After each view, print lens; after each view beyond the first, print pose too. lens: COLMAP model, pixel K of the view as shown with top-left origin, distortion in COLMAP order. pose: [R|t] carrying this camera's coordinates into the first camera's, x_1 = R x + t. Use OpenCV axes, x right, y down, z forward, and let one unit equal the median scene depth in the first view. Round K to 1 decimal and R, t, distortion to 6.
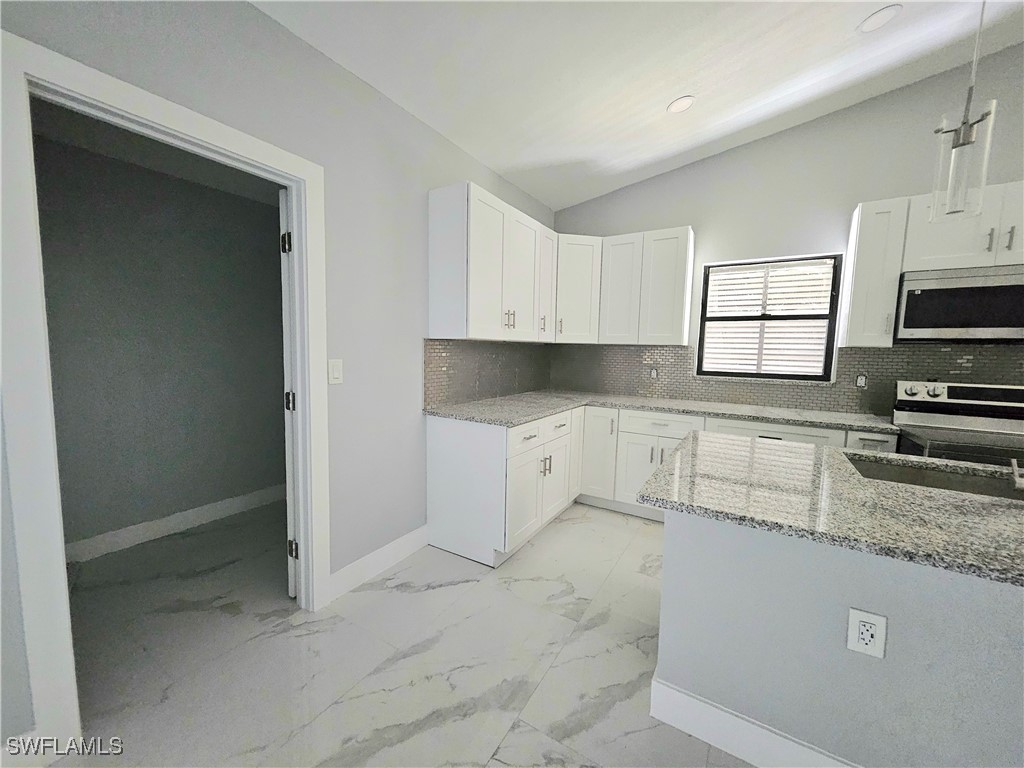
lens RADIAL K [[402.0, 0, 504.2], [0, 402.0, 383.8], [0, 0, 1]] dist [0.008830, 0.000109]
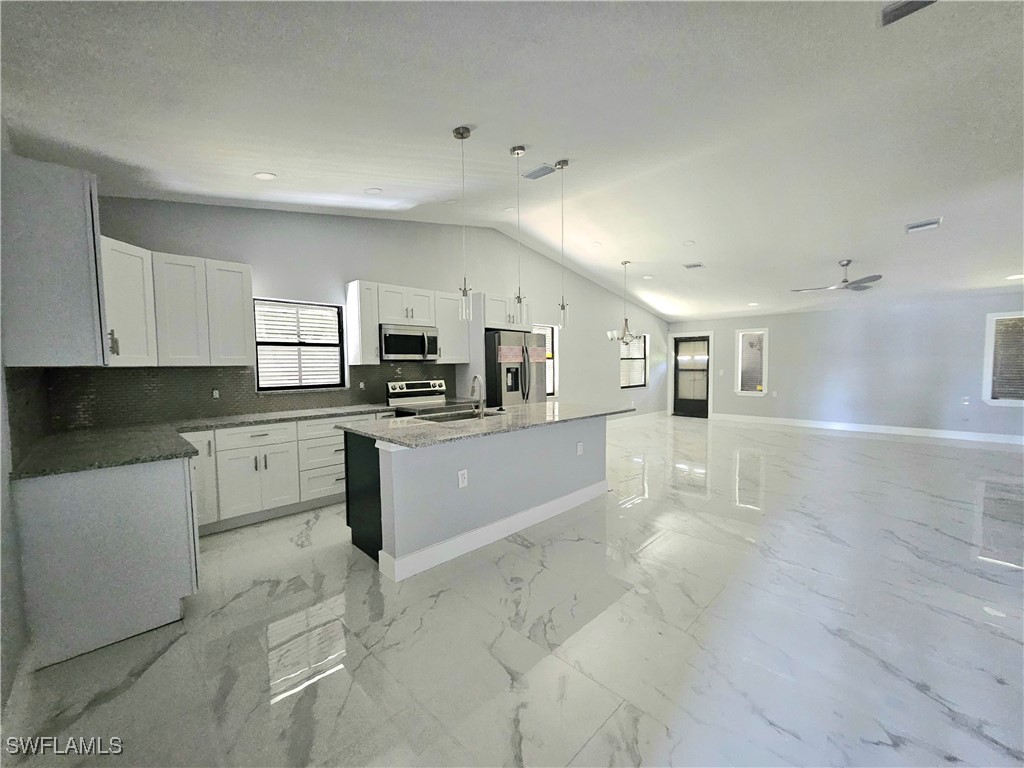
lens RADIAL K [[402.0, 0, 504.2], [0, 402.0, 383.8], [0, 0, 1]] dist [0.008830, 0.000109]
pose [[0.242532, -0.068782, 0.967702, -0.537943], [0.107990, 0.993199, 0.043529, -0.019193], [-0.964114, 0.093945, 0.248310, 0.028736]]
